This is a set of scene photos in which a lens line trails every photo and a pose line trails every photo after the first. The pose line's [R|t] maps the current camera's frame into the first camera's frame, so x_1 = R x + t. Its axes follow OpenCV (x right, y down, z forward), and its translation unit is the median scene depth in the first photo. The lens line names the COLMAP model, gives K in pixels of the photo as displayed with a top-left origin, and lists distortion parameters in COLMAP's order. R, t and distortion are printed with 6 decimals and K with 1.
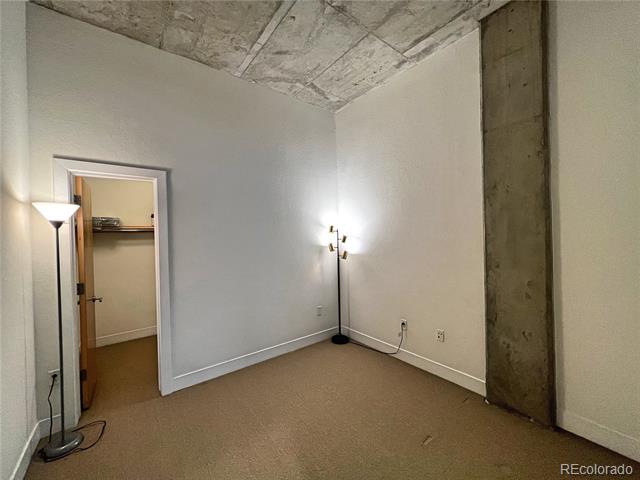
lens RADIAL K [[256.0, 0, 317.7], [0, 256.0, 238.9], [0, 0, 1]] dist [-0.002795, 0.000655]
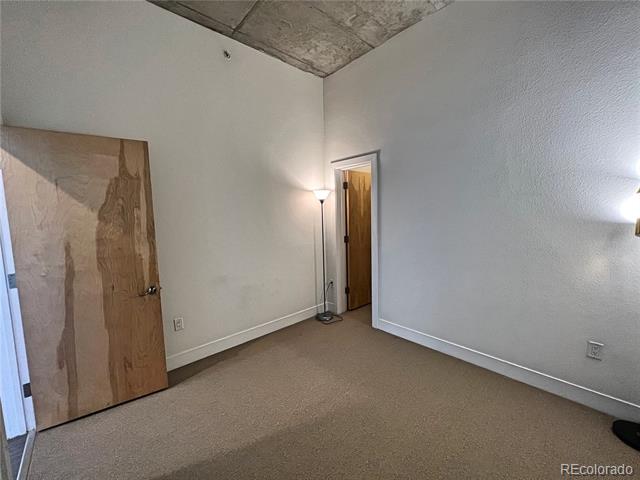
lens RADIAL K [[256.0, 0, 317.4], [0, 256.0, 238.7], [0, 0, 1]] dist [-0.002795, 0.000655]
pose [[0.083303, 0.119717, -0.989307, 0.636601], [0.011496, 0.992576, 0.121081, -0.009973], [0.996458, -0.021459, 0.081308, 0.612505]]
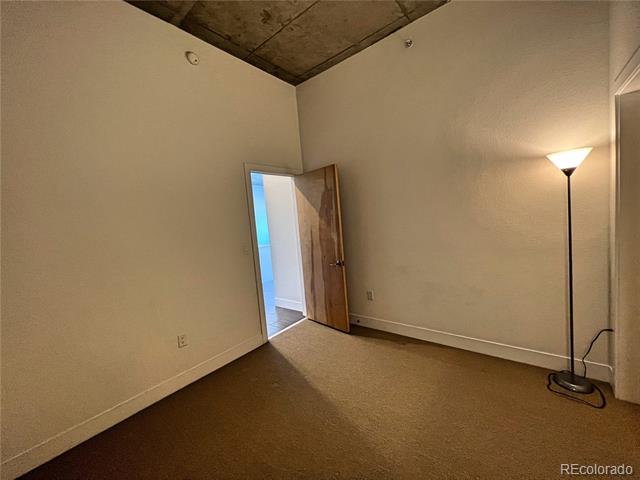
lens RADIAL K [[256.0, 0, 318.1], [0, 256.0, 237.6], [0, 0, 1]] dist [-0.002795, 0.000655]
pose [[-0.967465, 0.125903, -0.219453, 0.136527], [0.107850, 0.989861, 0.092435, 0.000569], [0.228865, 0.065759, -0.971234, 1.333706]]
